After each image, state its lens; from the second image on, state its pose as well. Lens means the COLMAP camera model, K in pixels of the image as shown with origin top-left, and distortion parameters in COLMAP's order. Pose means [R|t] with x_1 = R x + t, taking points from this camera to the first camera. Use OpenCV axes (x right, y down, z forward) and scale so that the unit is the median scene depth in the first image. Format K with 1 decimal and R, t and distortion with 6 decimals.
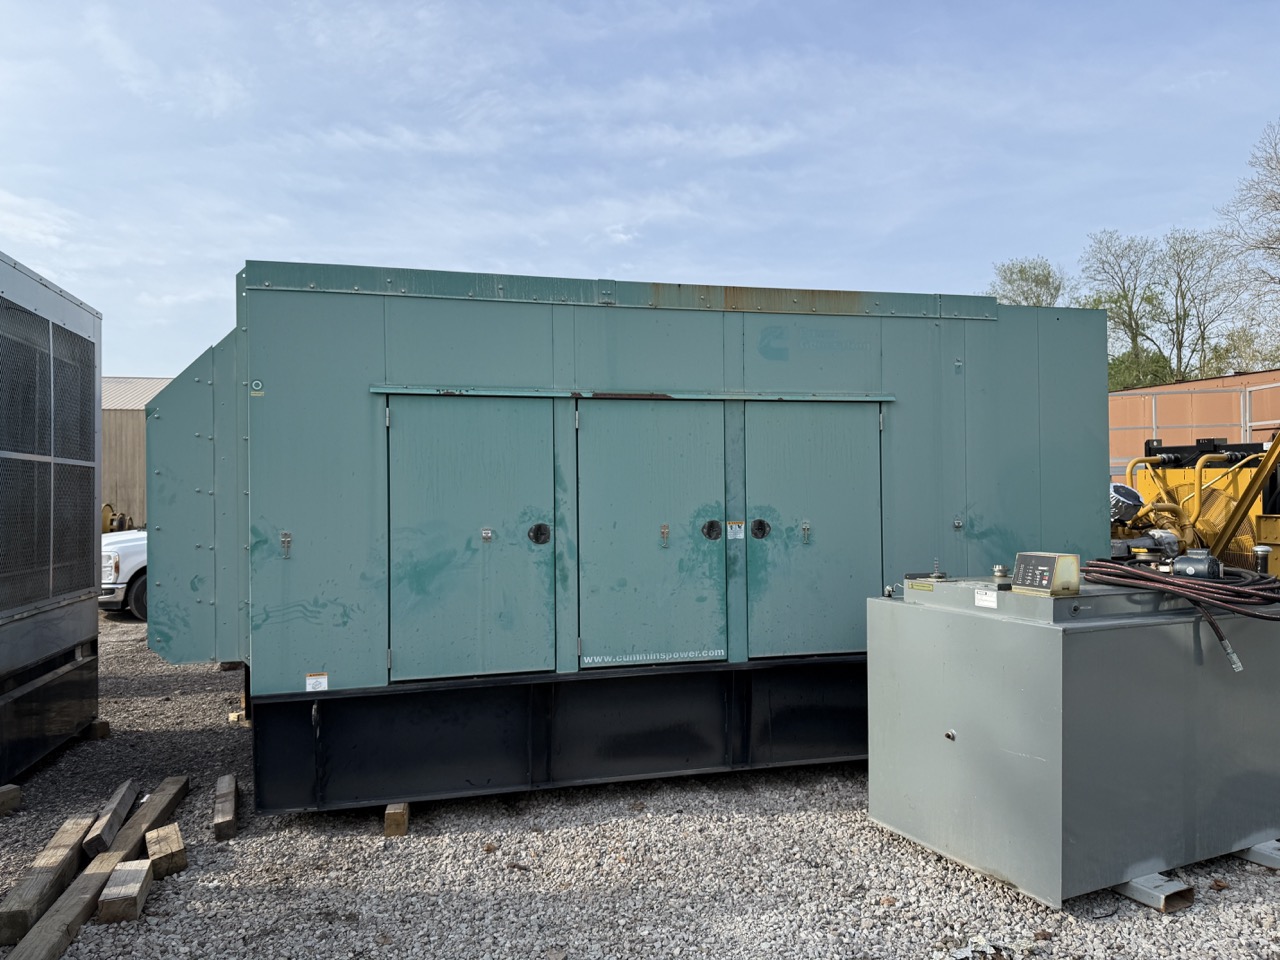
lens RADIAL K [[887.9, 0, 640.0], [0, 887.9, 480.0], [0, 0, 1]] dist [0.136724, -0.254255]
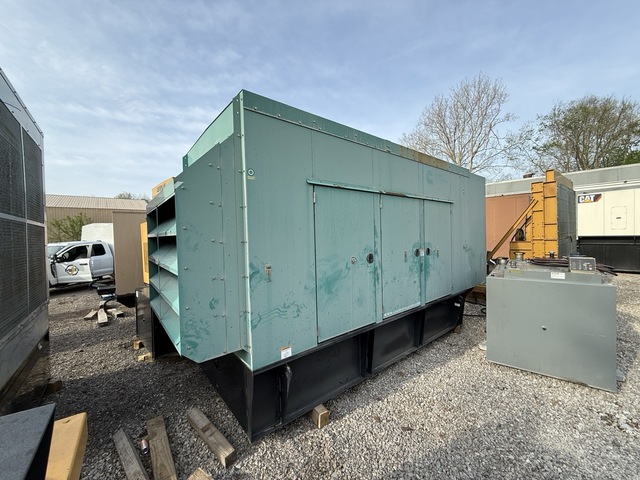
lens RADIAL K [[255.1, 0, 320.0], [0, 255.1, 240.0], [0, 0, 1]] dist [0.000737, 0.000103]
pose [[0.910594, -0.019166, 0.412857, -0.473153], [0.009177, 0.999616, 0.026164, 0.001380], [-0.413200, -0.020036, 0.910420, 0.521196]]
